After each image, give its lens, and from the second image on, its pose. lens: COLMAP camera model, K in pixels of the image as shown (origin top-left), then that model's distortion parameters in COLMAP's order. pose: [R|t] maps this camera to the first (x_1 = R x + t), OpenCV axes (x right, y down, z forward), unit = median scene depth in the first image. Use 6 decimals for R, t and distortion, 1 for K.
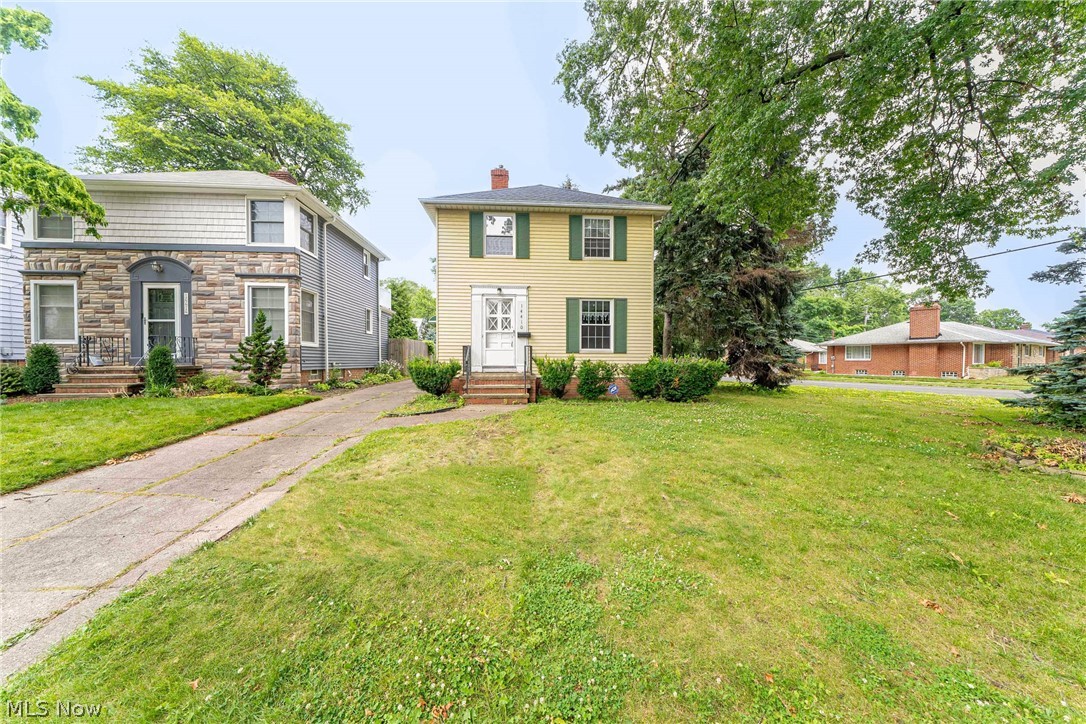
lens RADIAL K [[372.8, 0, 549.7], [0, 372.8, 364.1], [0, 0, 1]] dist [-0.001607, -0.000019]
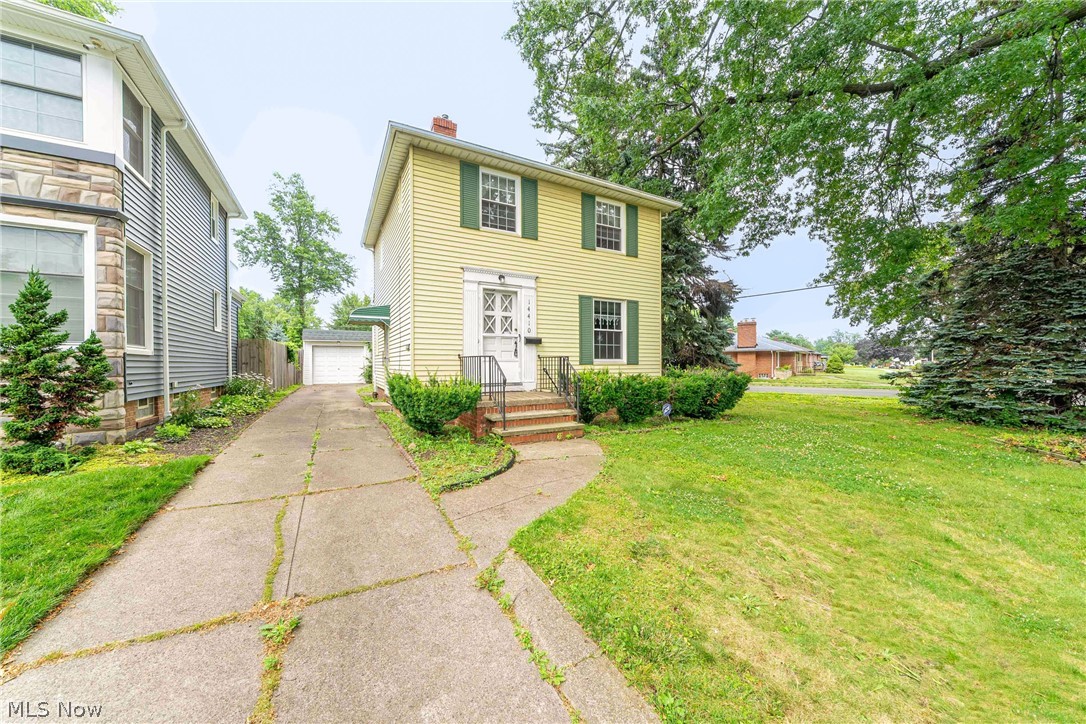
lens RADIAL K [[372.8, 0, 536.0], [0, 372.8, 363.3], [0, 0, 1]] dist [-0.001607, -0.000019]
pose [[0.910408, -0.005026, 0.413681, -0.369463], [0.009433, 0.999918, -0.008611, -0.026231], [-0.413604, 0.011742, 0.910381, 0.312653]]
